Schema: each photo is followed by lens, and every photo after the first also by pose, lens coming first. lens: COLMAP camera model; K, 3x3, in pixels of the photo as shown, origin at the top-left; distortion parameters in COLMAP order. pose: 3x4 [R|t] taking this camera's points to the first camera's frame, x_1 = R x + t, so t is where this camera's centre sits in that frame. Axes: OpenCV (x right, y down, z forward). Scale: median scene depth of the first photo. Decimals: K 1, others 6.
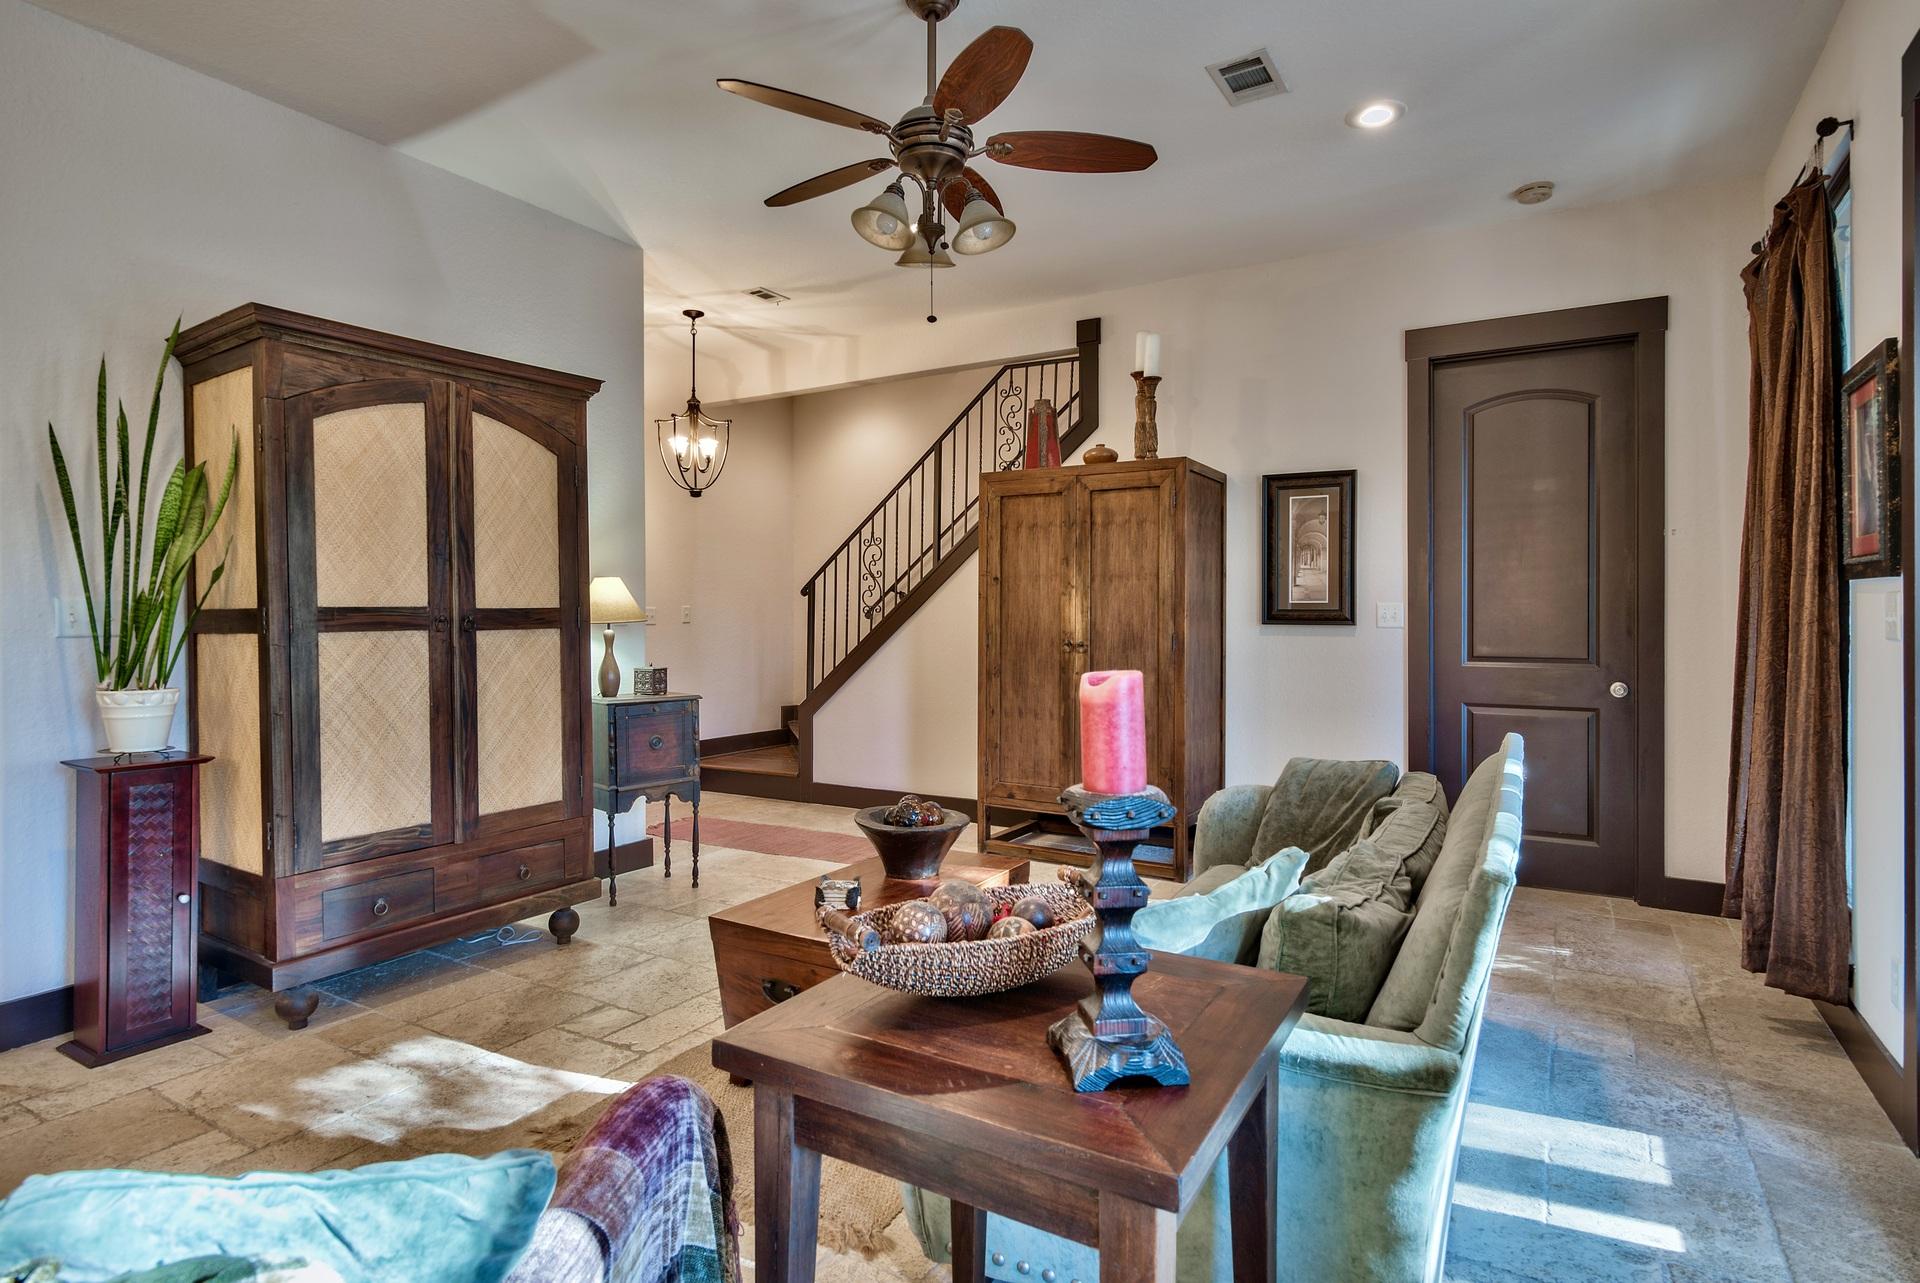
lens RADIAL K [[1020.8, 0, 956.7], [0, 1020.8, 628.2], [0, 0, 1]] dist [0.003415, -0.000046]
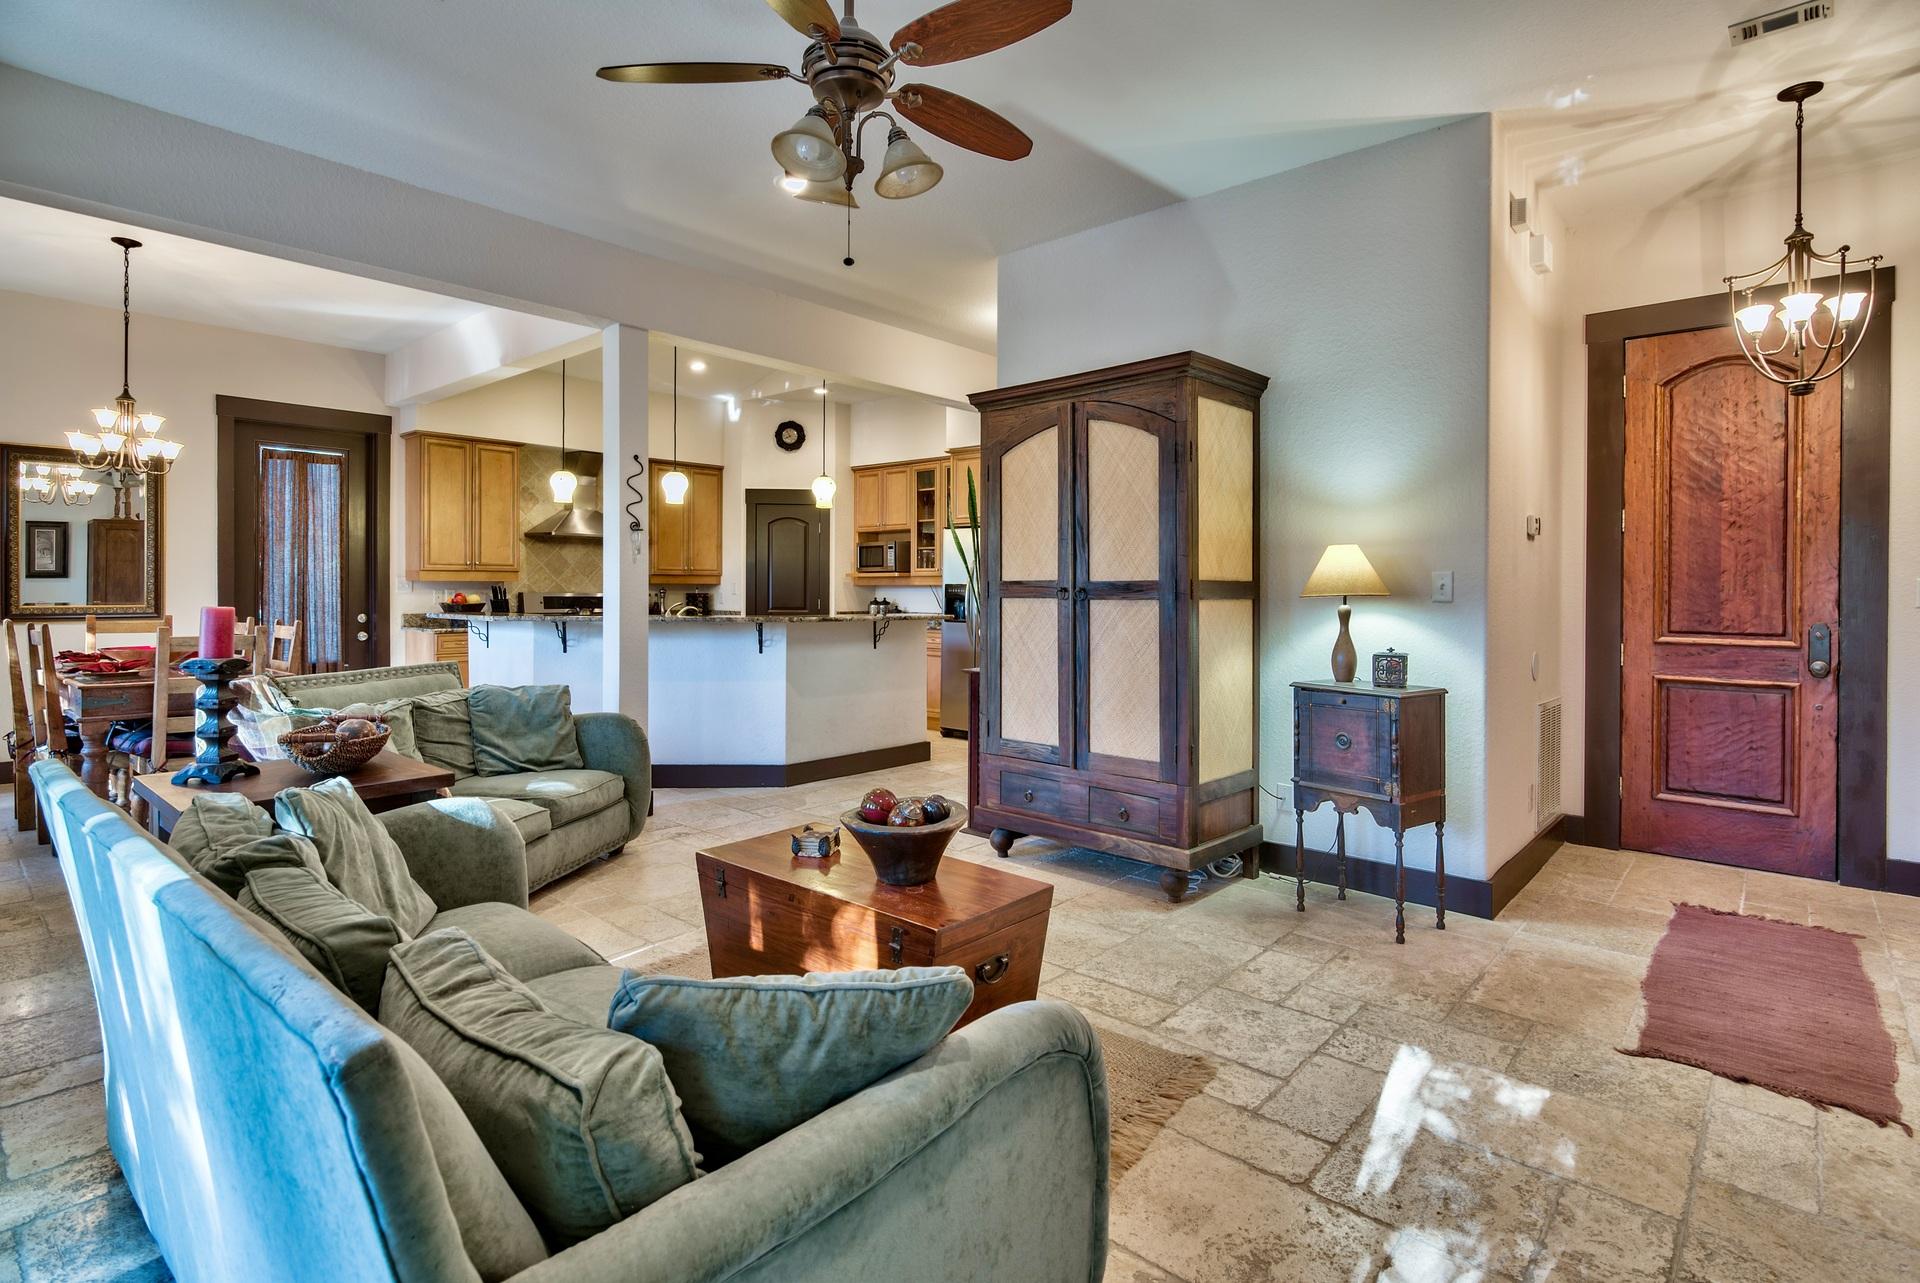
lens RADIAL K [[944.4, 0, 951.5], [0, 944.4, 607.6], [0, 0, 1]] dist [0.000603, -0.000334]
pose [[-0.177161, 0.012645, -0.984101, 0.480948], [-0.020379, 0.999656, 0.016514, -0.002787], [0.983971, 0.022980, -0.176842, 0.756863]]
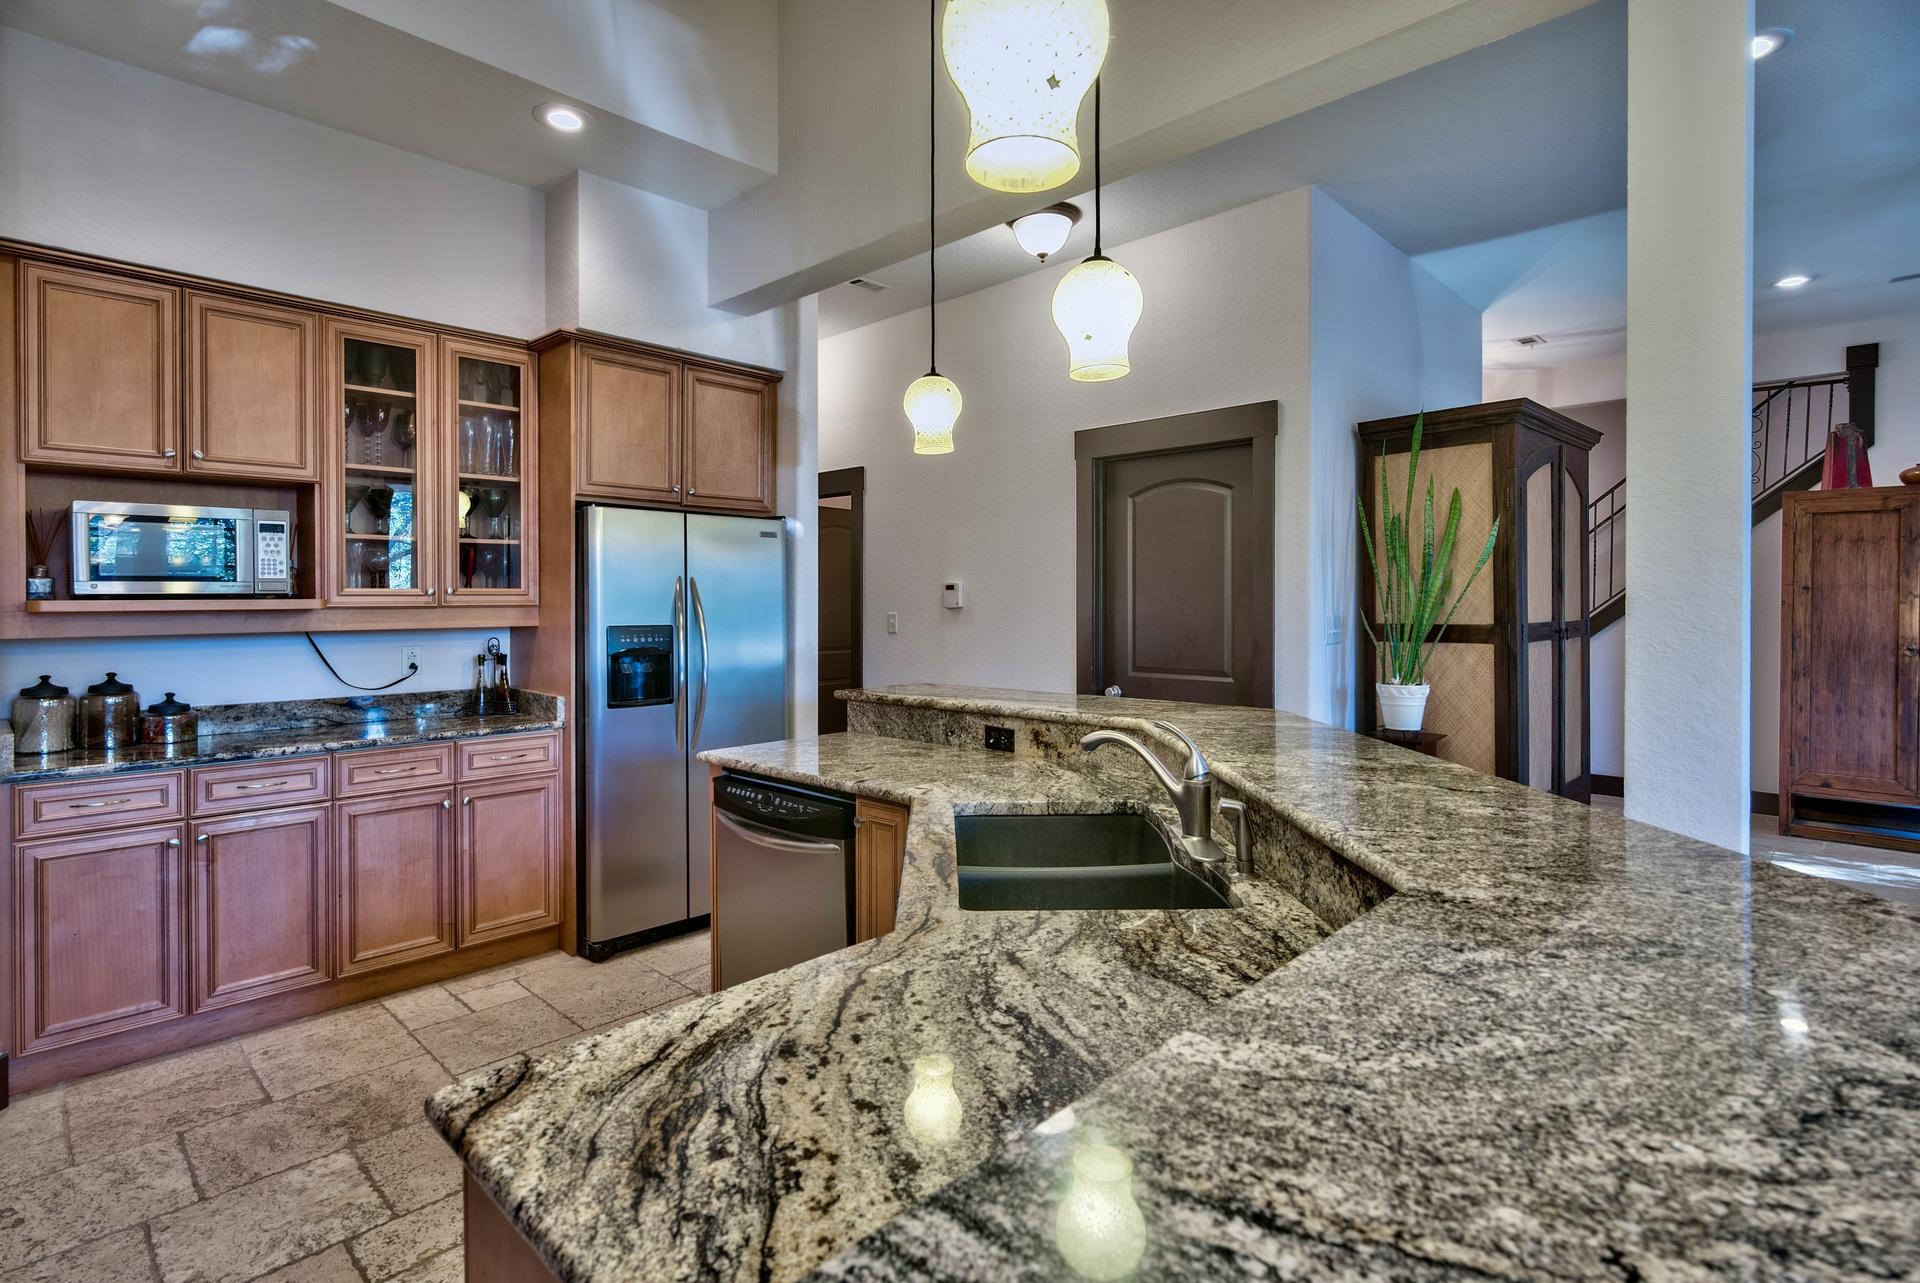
lens RADIAL K [[944.4, 0, 950.4], [0, 944.4, 604.4], [0, 0, 1]] dist [0.000603, -0.000334]
pose [[0.977168, -0.003366, -0.212439, -0.692288], [0.002405, 0.999986, -0.004784, -0.029790], [0.212452, 0.004164, 0.977163, -0.207399]]
